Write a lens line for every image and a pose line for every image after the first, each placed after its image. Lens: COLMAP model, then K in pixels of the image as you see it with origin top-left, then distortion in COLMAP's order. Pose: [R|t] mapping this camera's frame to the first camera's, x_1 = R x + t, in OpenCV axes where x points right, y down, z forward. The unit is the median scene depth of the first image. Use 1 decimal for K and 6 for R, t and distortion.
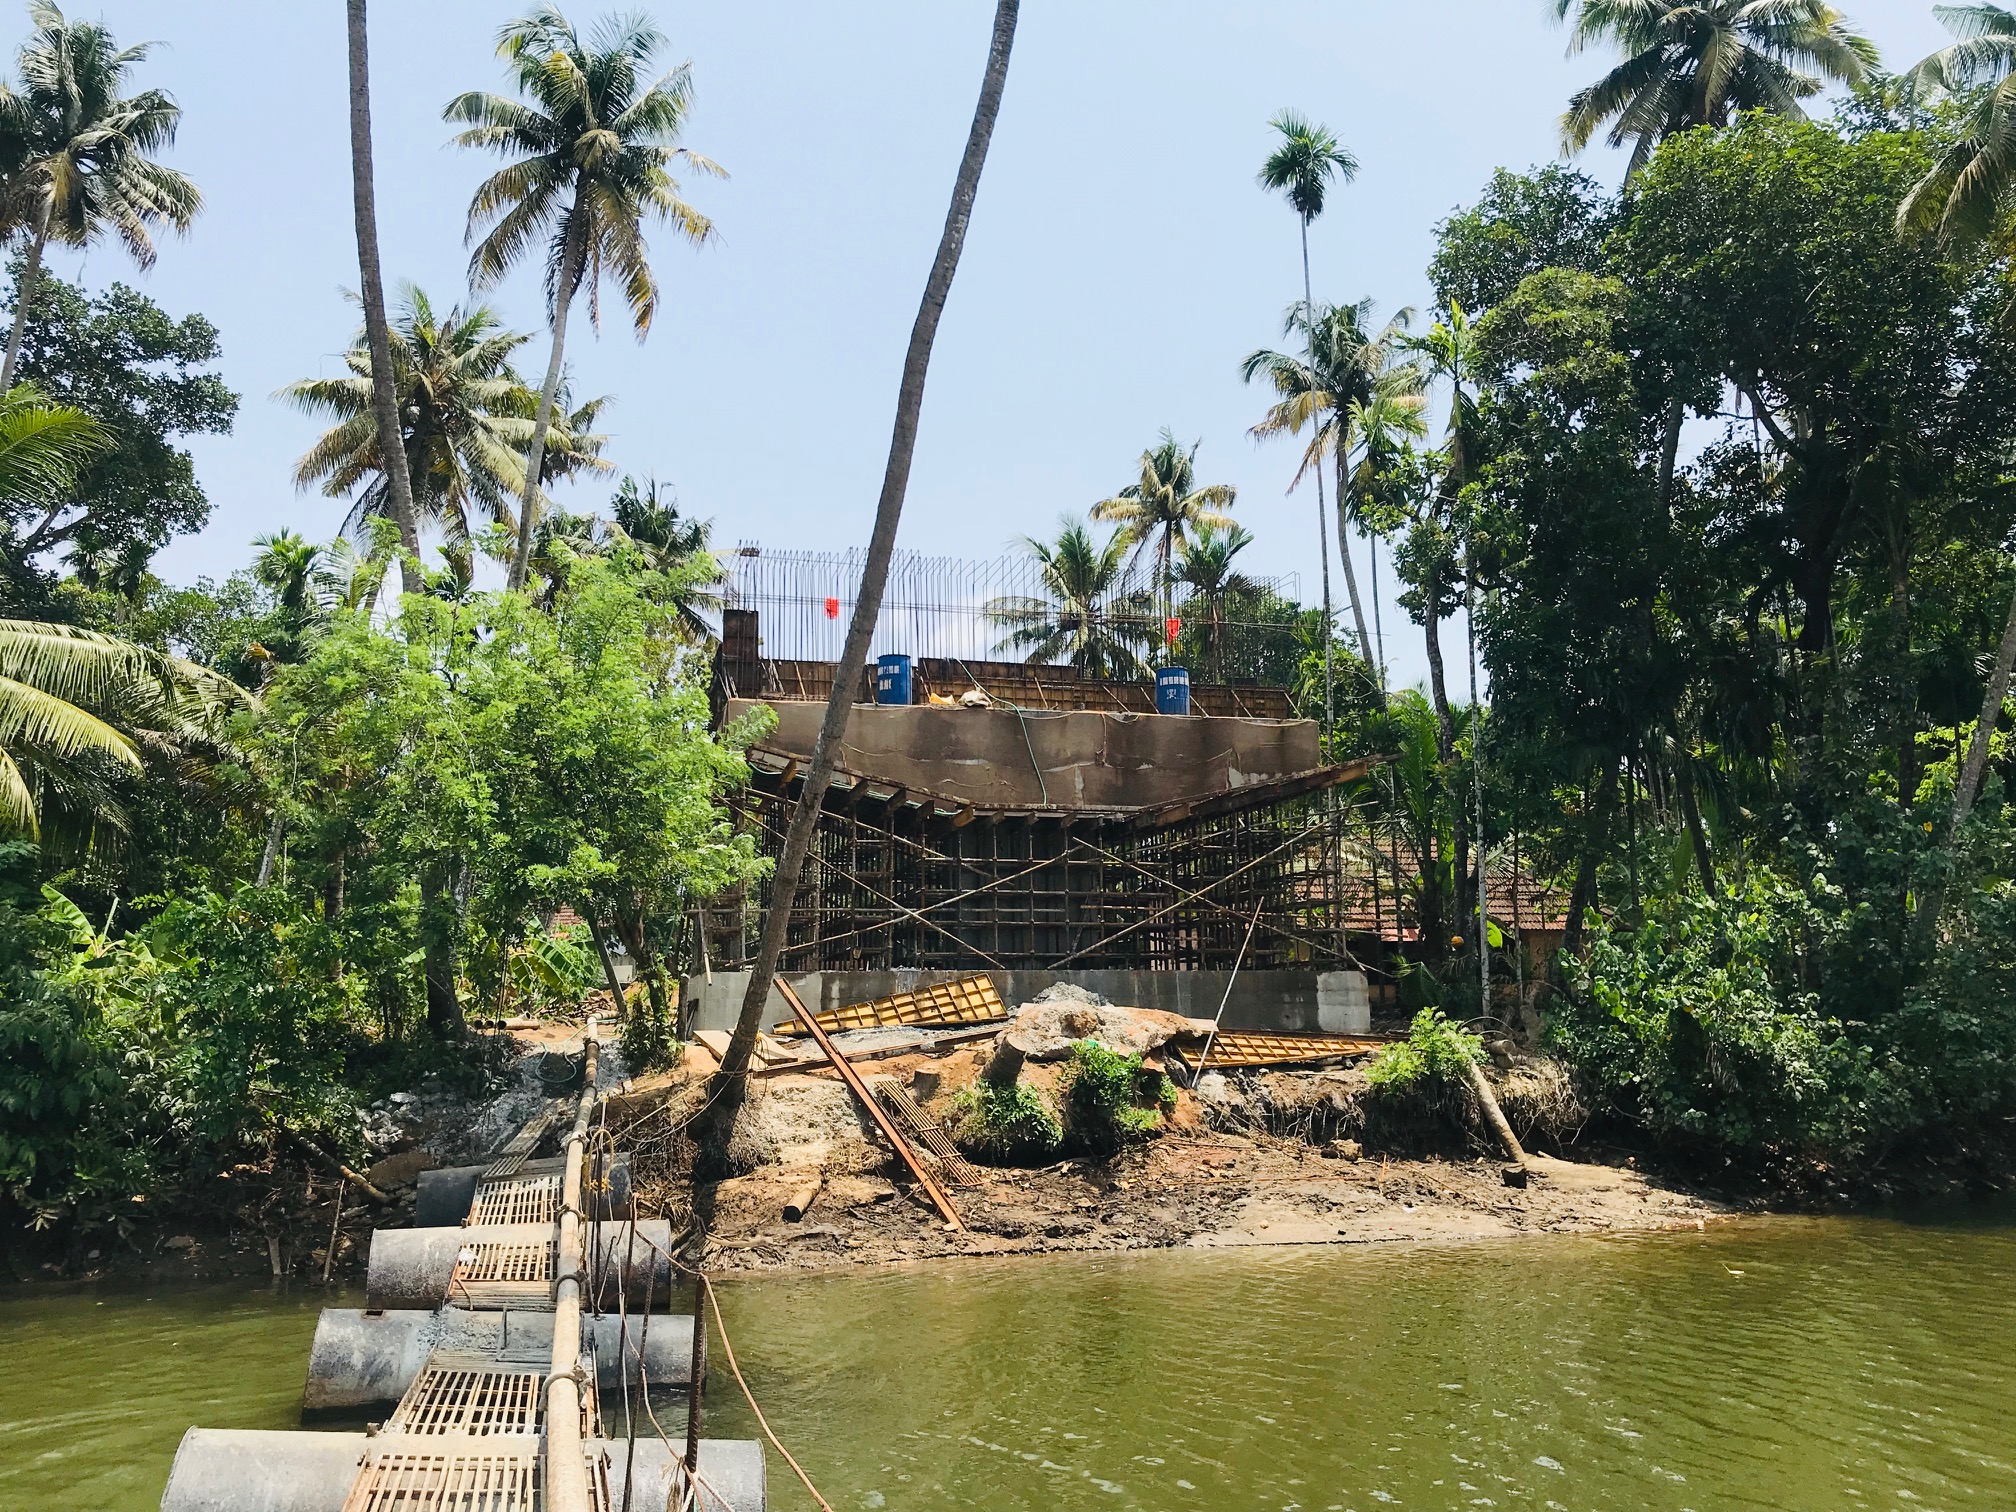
lens RADIAL K [[1694.9, 0, 1003.5], [0, 1694.9, 793.8], [0, 0, 1]] dist [0.226763, 0.001471]
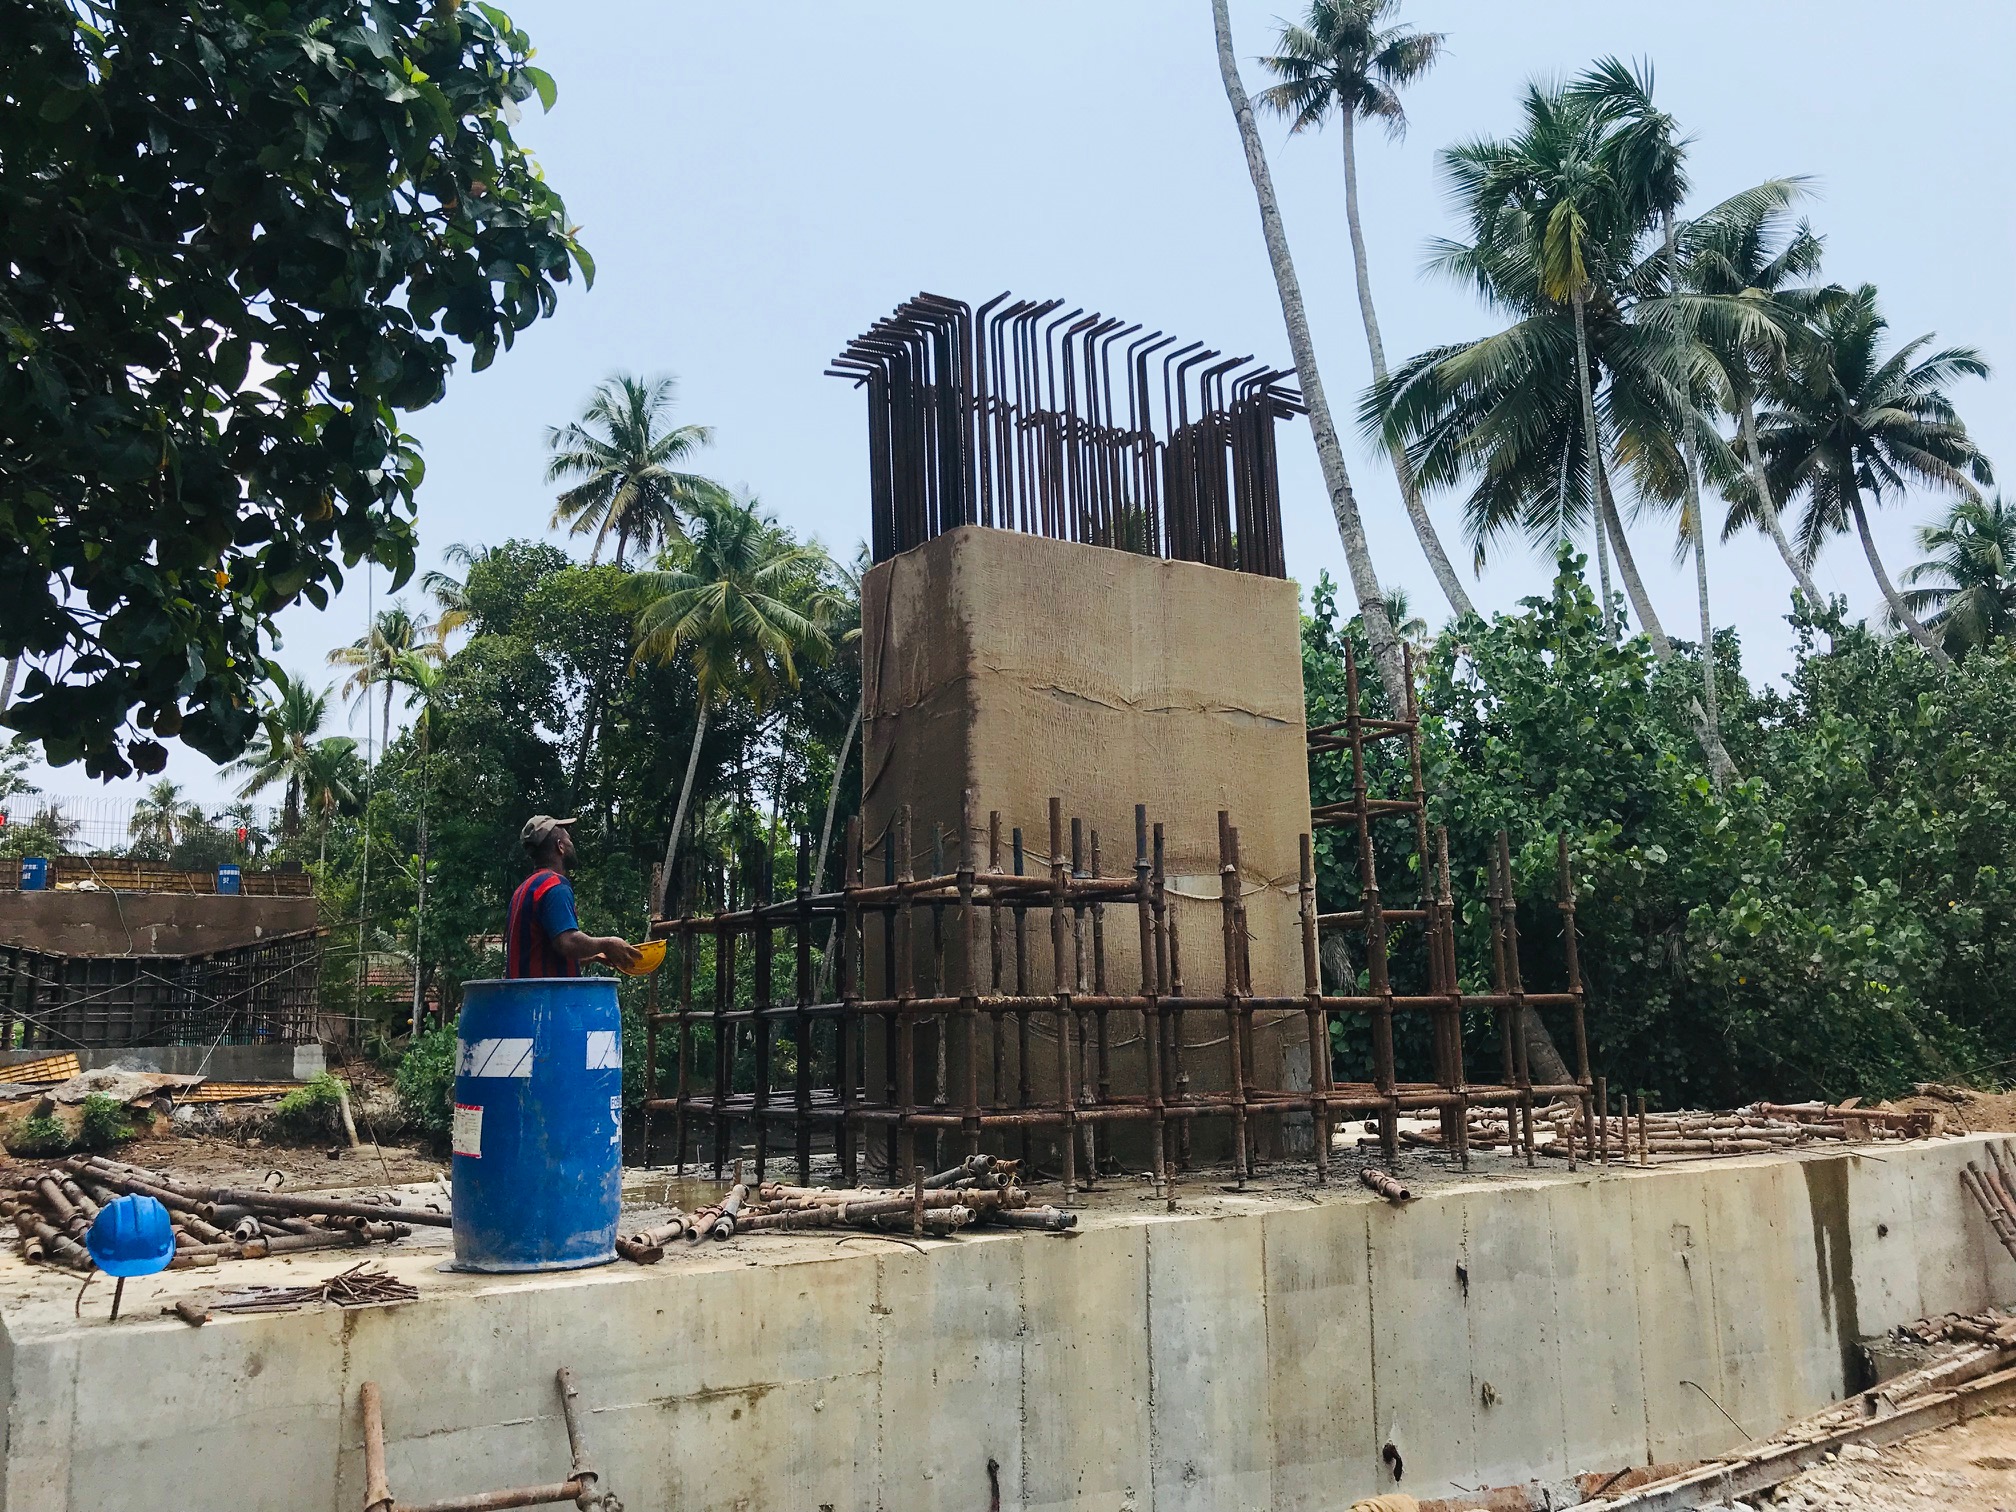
lens RADIAL K [[1672.7, 0, 1008.0], [0, 1672.7, 756.0], [0, 0, 1]] dist [-0.008847, 0.043294]
pose [[0.939402, 0.049836, 0.339176, 0.311535], [-0.039357, 0.998513, -0.037709, -0.180888], [-0.340551, 0.022075, 0.939967, -1.010269]]
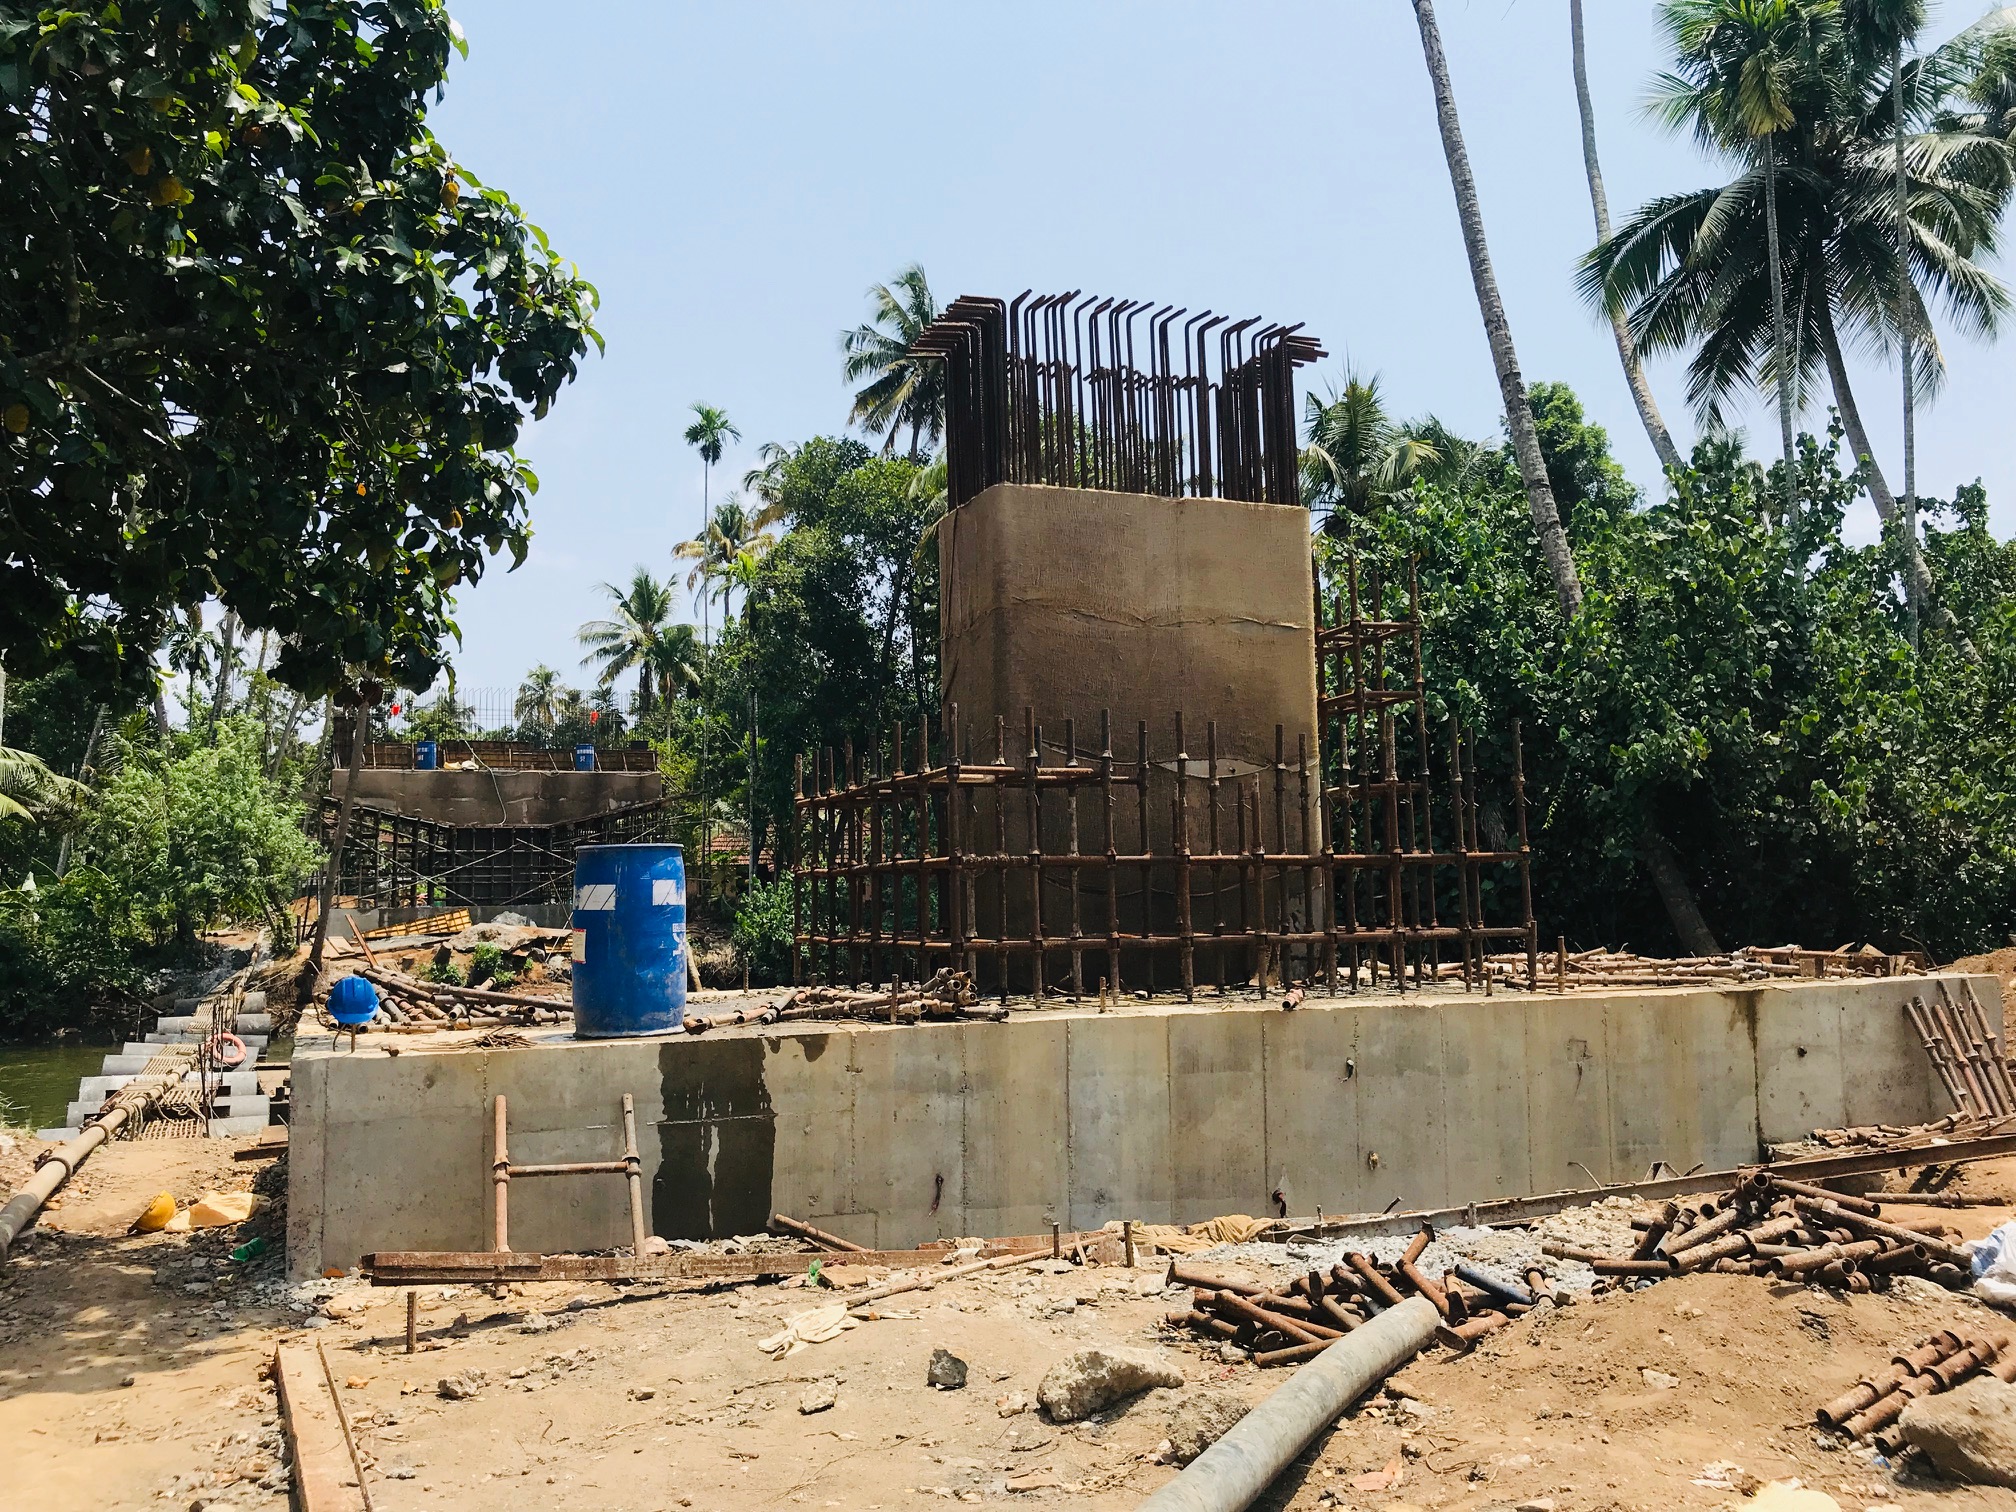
lens RADIAL K [[1655.0, 0, 1008.0], [0, 1655.0, 756.0], [0, 0, 1]] dist [0.078872, -0.116085]
pose [[0.989104, 0.006247, 0.147087, 0.357586], [-0.013505, 0.998737, 0.048392, -0.191567], [-0.146599, -0.049851, 0.987939, -1.113855]]
